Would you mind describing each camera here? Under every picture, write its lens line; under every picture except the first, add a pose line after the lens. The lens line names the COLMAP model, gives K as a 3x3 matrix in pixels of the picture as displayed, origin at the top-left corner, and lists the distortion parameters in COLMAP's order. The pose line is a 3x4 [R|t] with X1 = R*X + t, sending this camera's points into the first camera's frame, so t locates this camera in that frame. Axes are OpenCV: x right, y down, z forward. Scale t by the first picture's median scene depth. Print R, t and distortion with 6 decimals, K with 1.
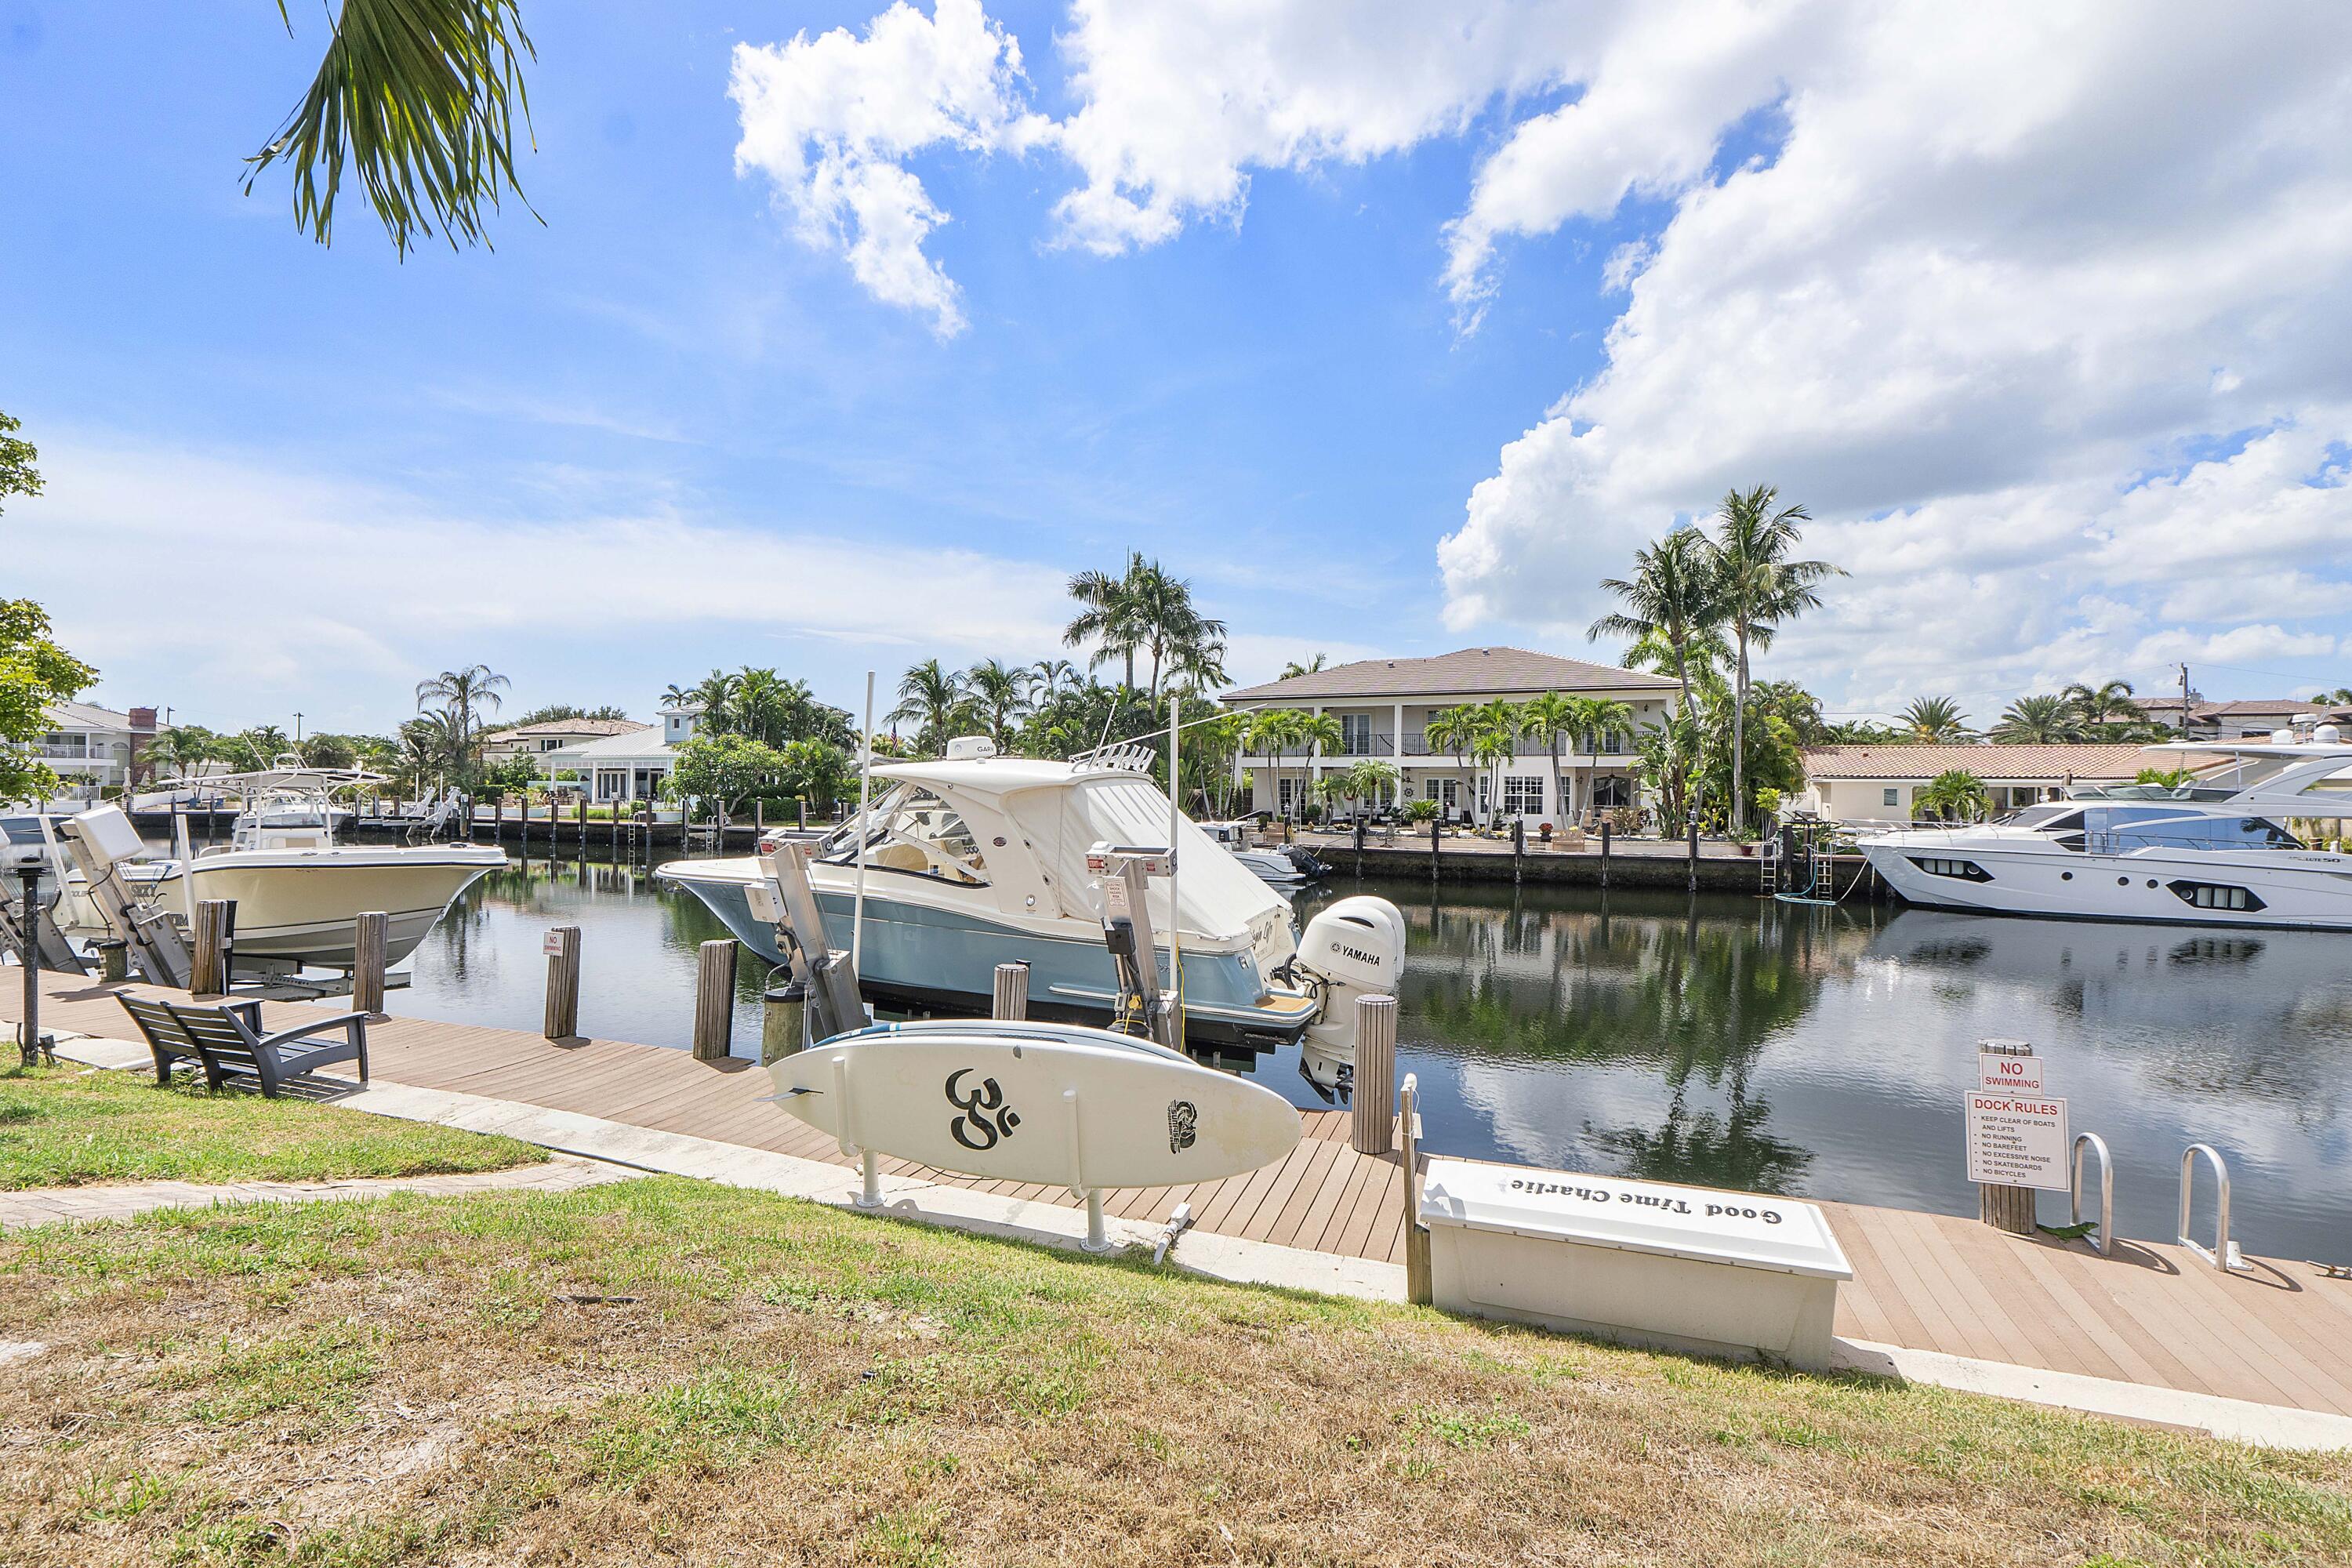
lens RADIAL K [[1003.7, 0, 1180.9], [0, 1003.7, 794.9], [0, 0, 1]] dist [-0.005123, -0.000425]
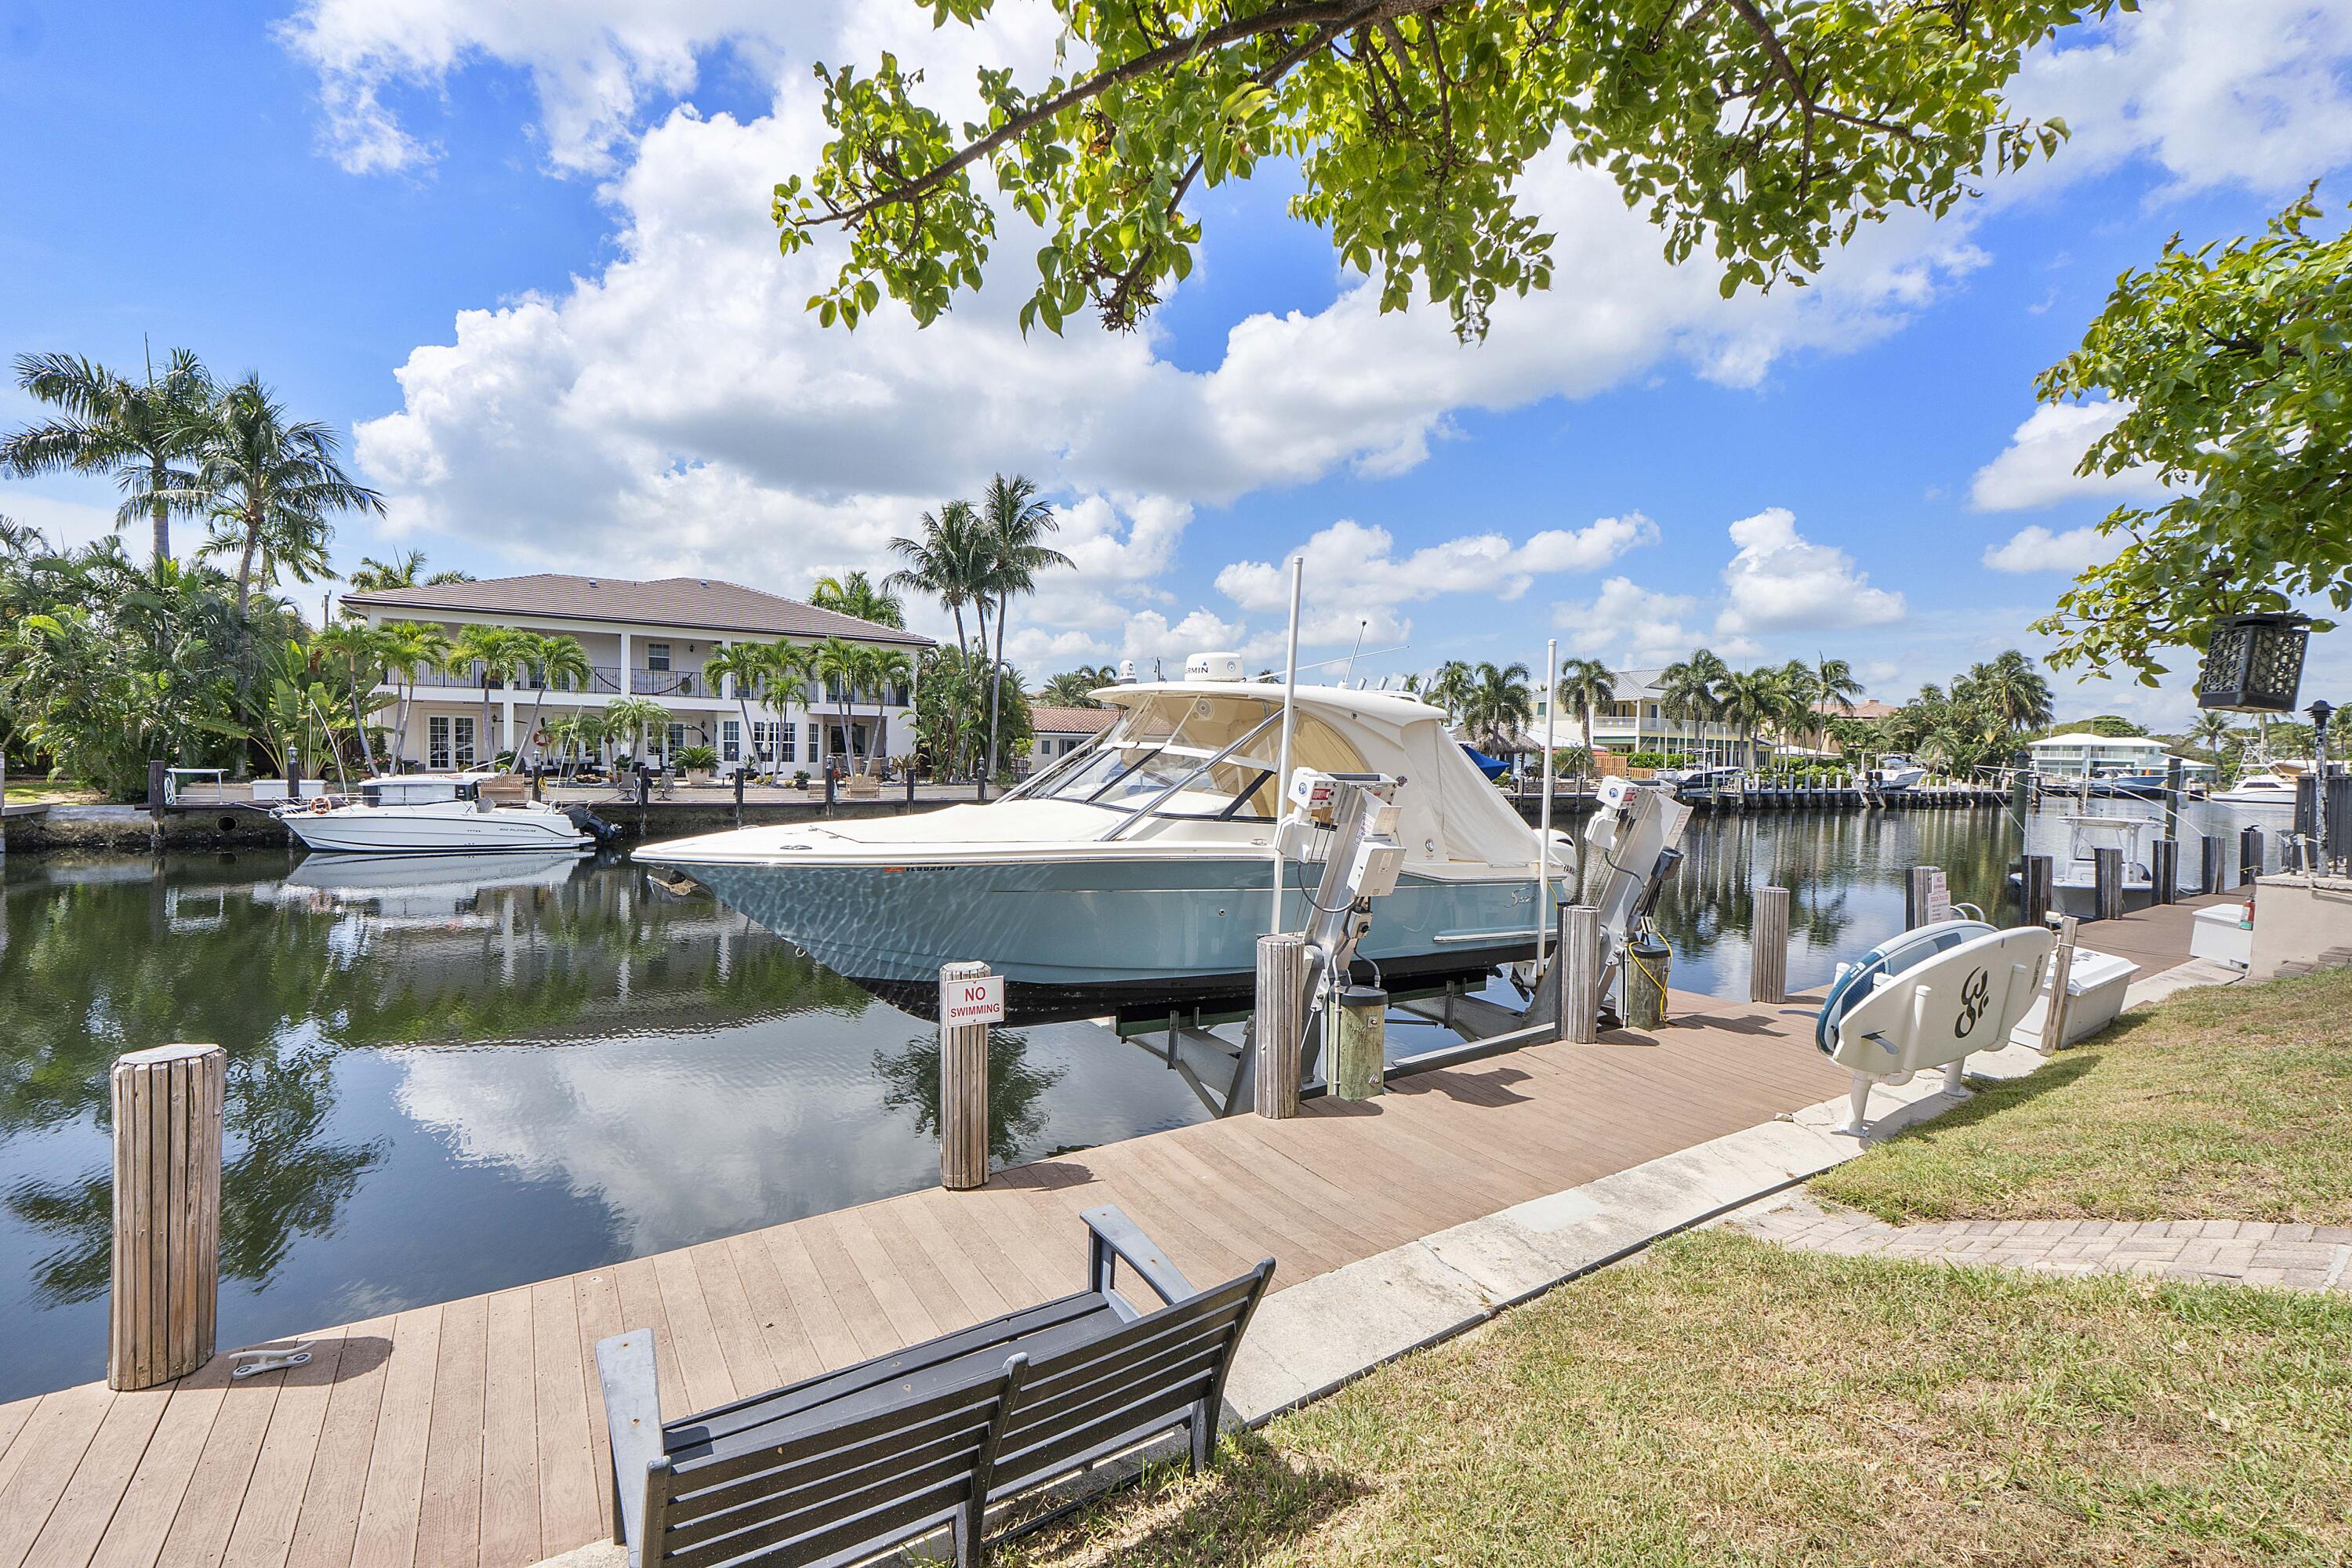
lens RADIAL K [[1003.7, 0, 1182.0], [0, 1003.7, 782.2], [0, 0, 1]] dist [-0.005123, -0.000425]
pose [[0.597481, -0.019828, 0.801638, -0.221214], [-0.009599, 0.999446, 0.031875, 0.004960], [-0.801826, -0.026739, 0.596960, 0.142679]]
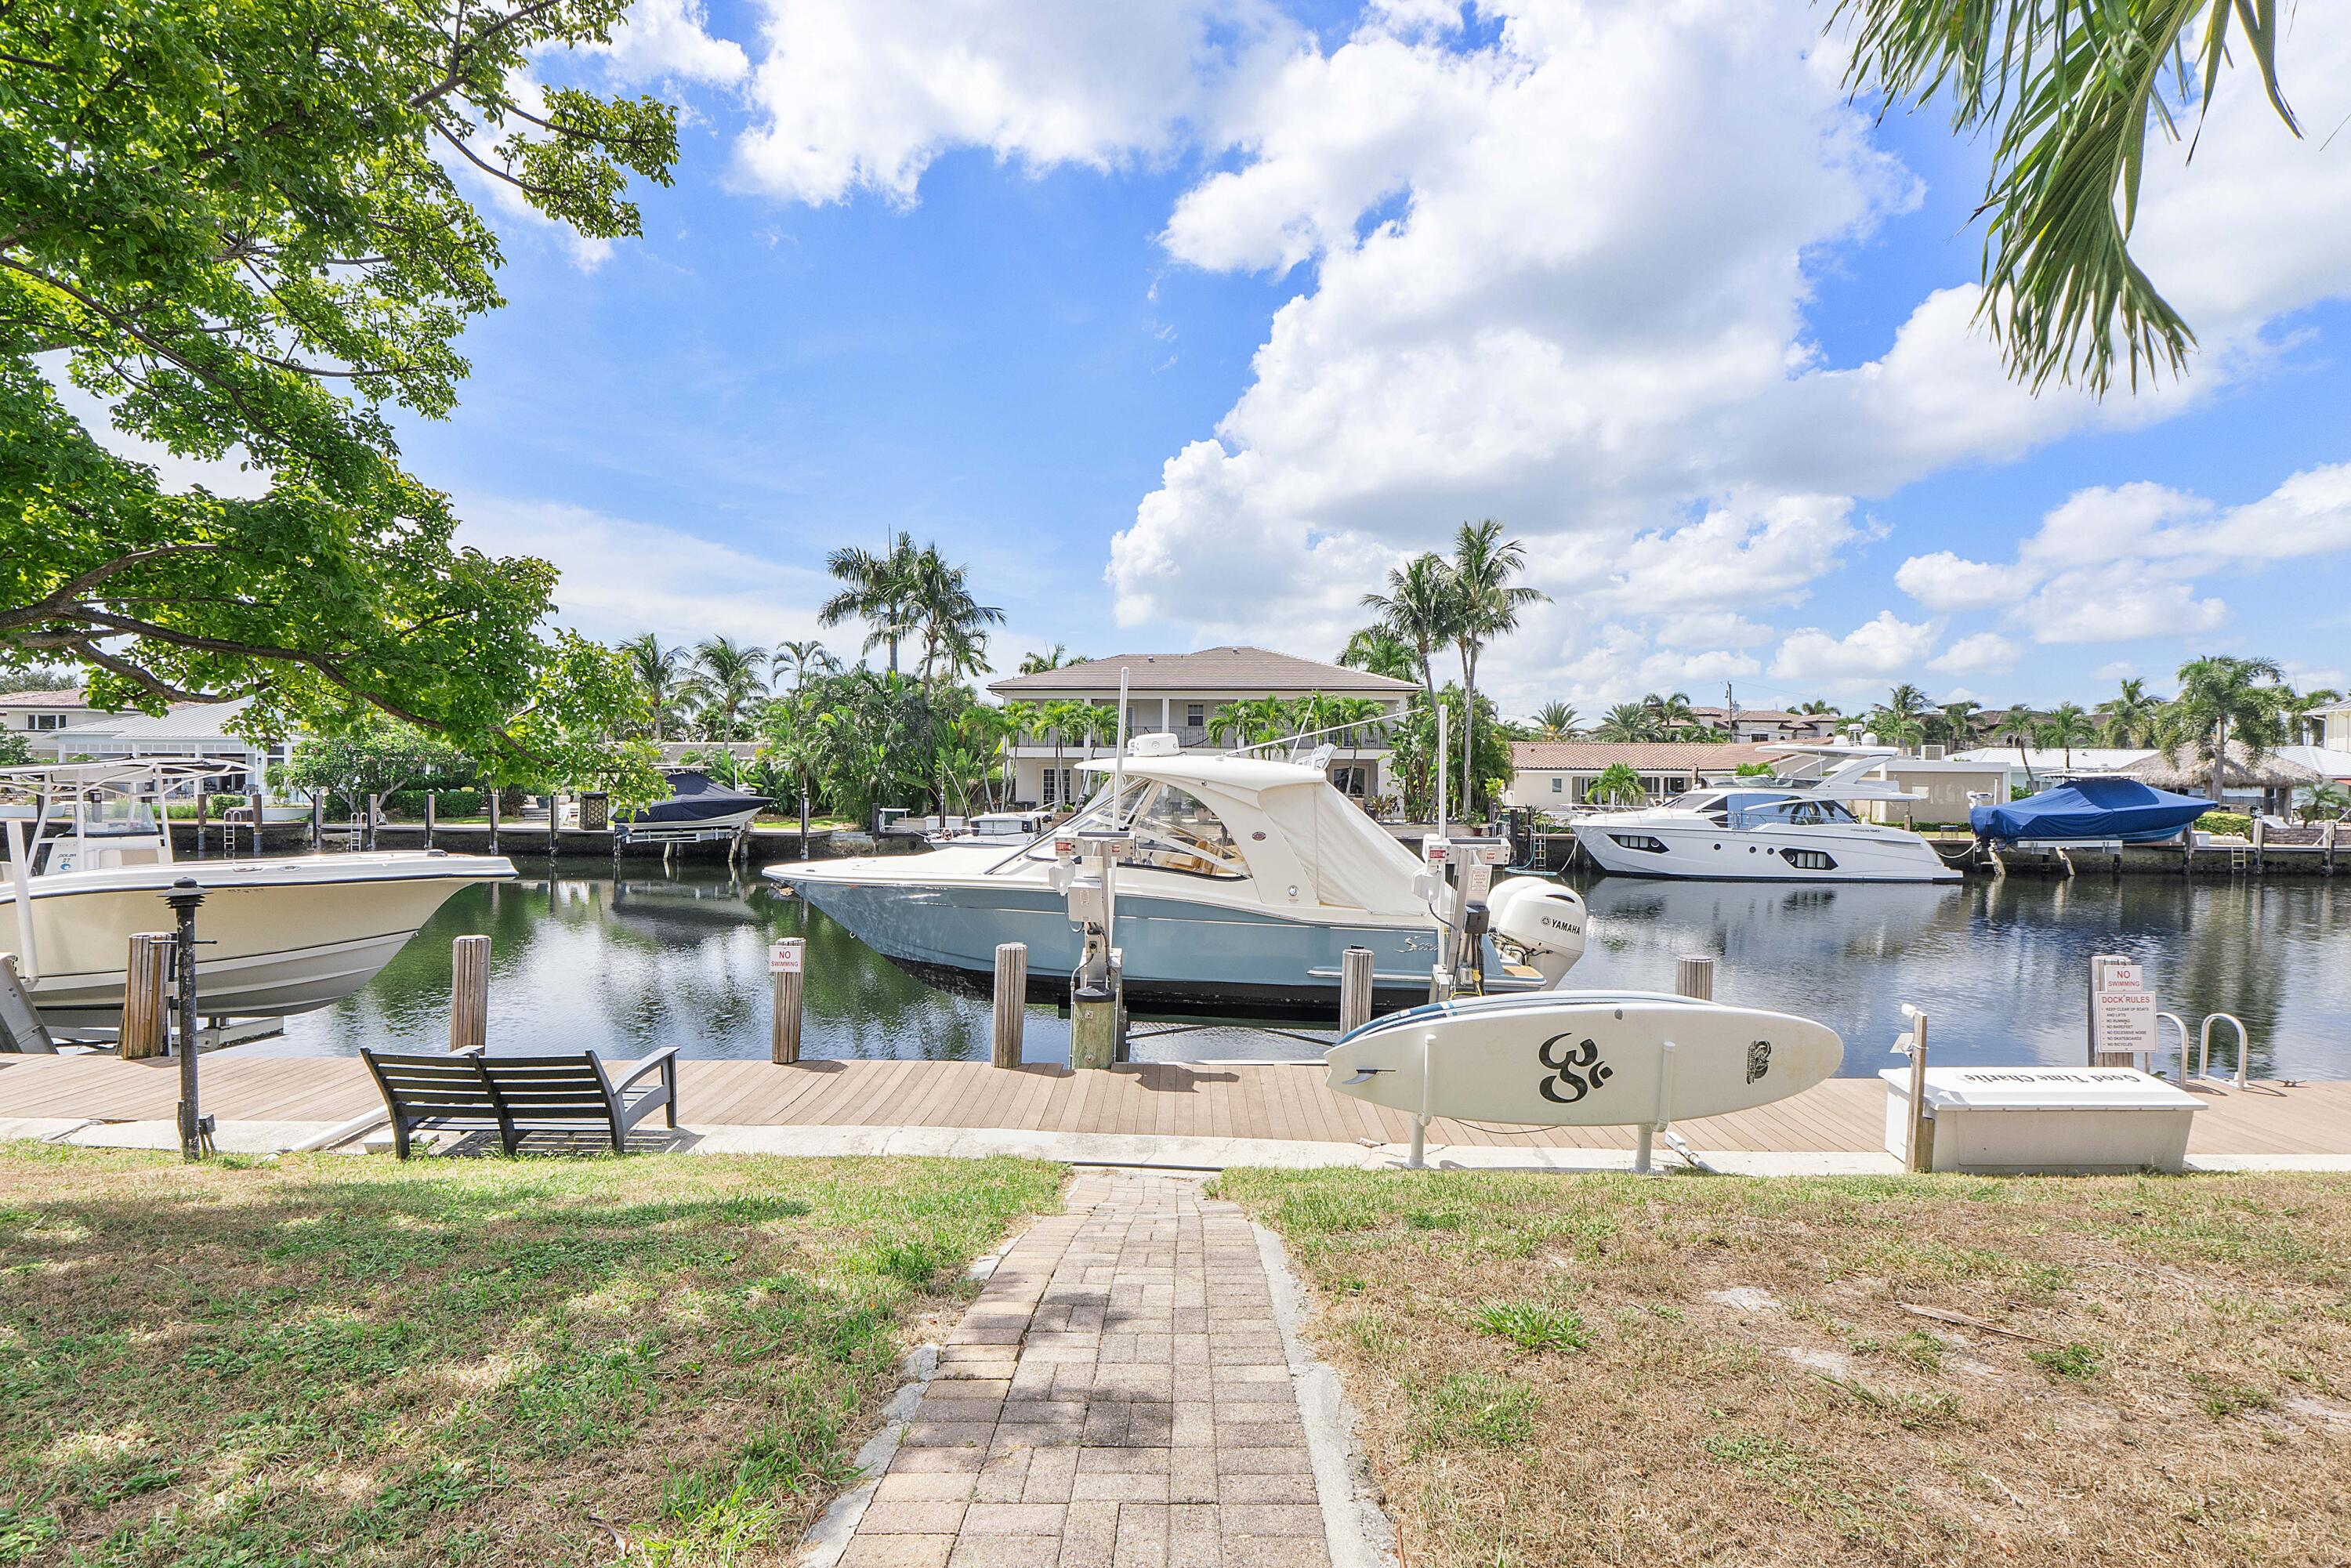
lens RADIAL K [[1003.3, 0, 1189.0], [0, 1003.3, 777.6], [0, 0, 1]] dist [-0.005123, -0.000425]
pose [[0.943309, -0.000575, 0.331914, -0.131875], [0.002492, 0.999983, -0.005350, -0.001915], [-0.331905, 0.005873, 0.943294, 0.007640]]
